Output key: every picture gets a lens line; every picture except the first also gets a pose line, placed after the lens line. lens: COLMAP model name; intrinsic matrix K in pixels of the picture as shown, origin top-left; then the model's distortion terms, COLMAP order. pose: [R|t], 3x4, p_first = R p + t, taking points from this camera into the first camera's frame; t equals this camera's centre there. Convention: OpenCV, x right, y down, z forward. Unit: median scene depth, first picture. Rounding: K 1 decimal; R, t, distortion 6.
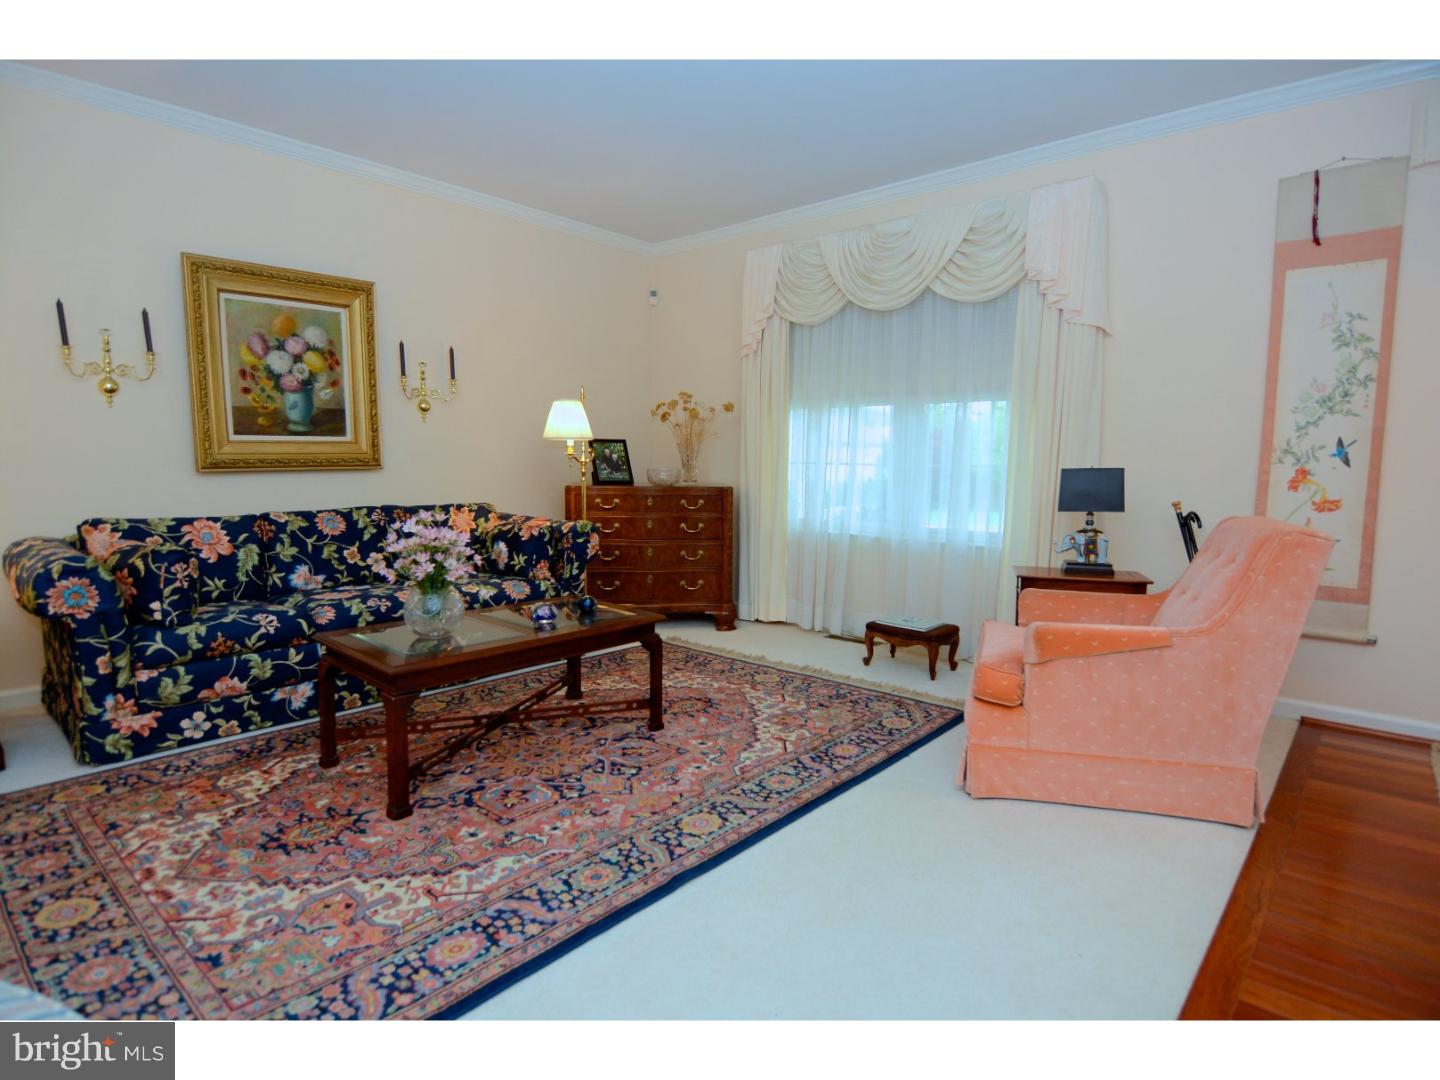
lens RADIAL K [[784.3, 0, 720.0], [0, 784.3, 540.0], [0, 0, 1]] dist [0.002108, -0.018599]
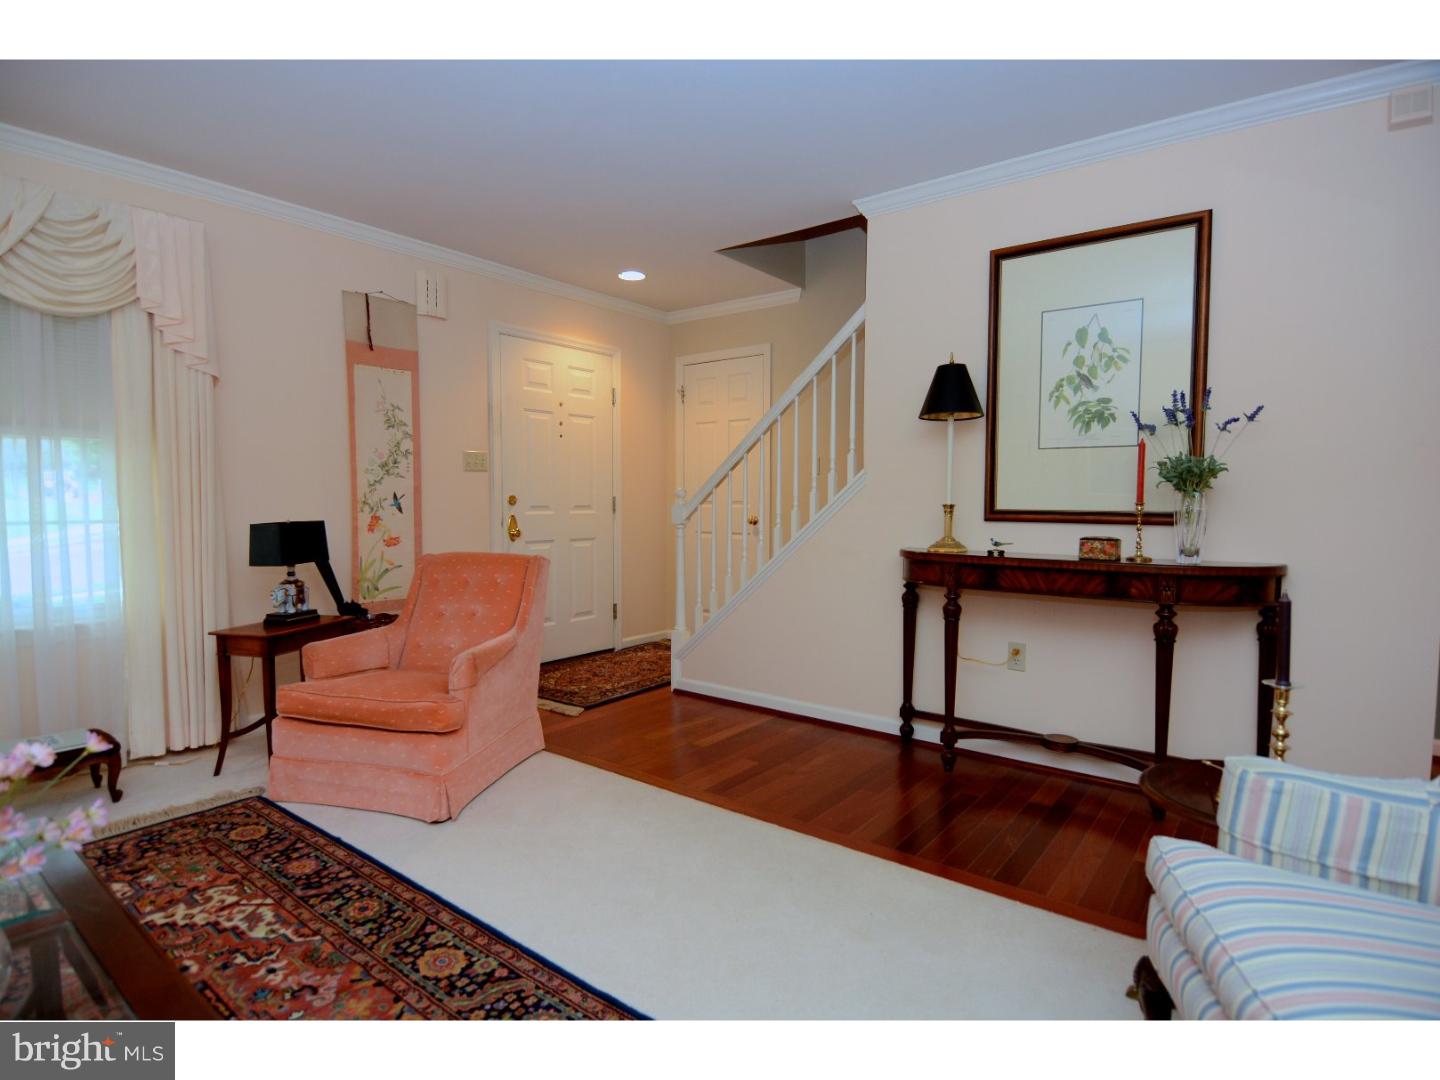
lens RADIAL K [[760.4, 0, 720.0], [0, 760.4, 540.0], [0, 0, 1]] dist [0.025220, -0.000213]
pose [[-0.060509, -0.068153, 0.995838, -0.570915], [0.101958, 0.992026, 0.074087, -0.083615], [-0.992947, 0.106016, -0.053078, 0.472852]]
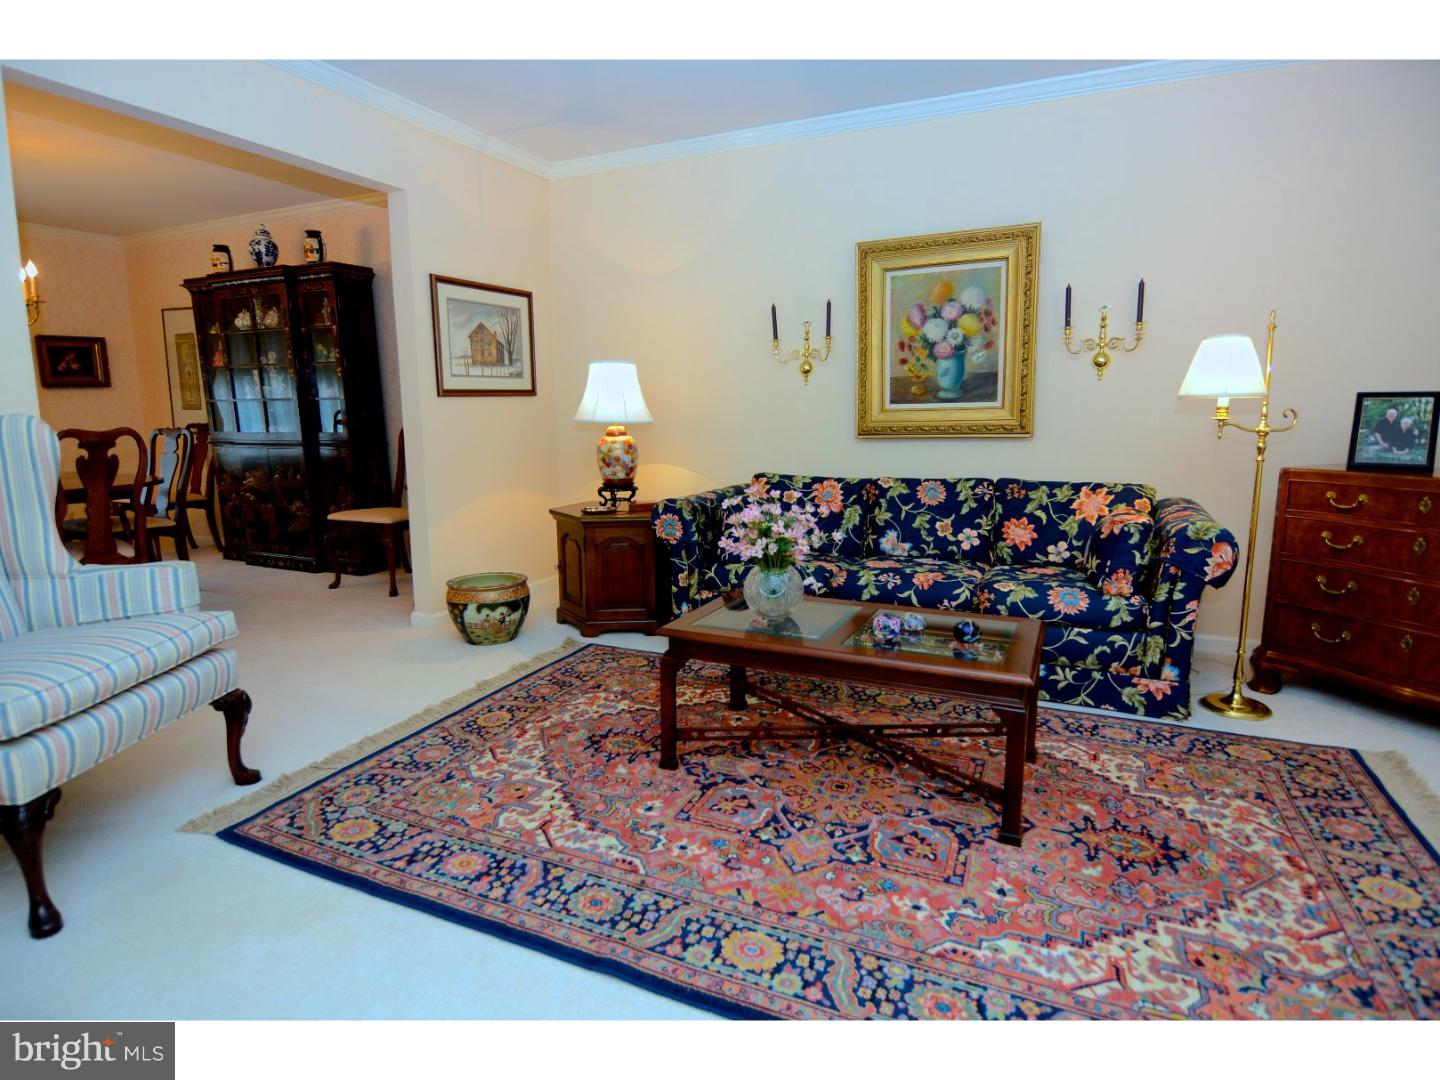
lens RADIAL K [[784.3, 0, 720.0], [0, 784.3, 540.0], [0, 0, 1]] dist [0.002108, -0.018599]
pose [[0.273466, 0.140877, -0.951509, 0.402280], [-0.090685, 0.988586, 0.120303, -0.061459], [0.957597, 0.053389, 0.283120, 0.509208]]
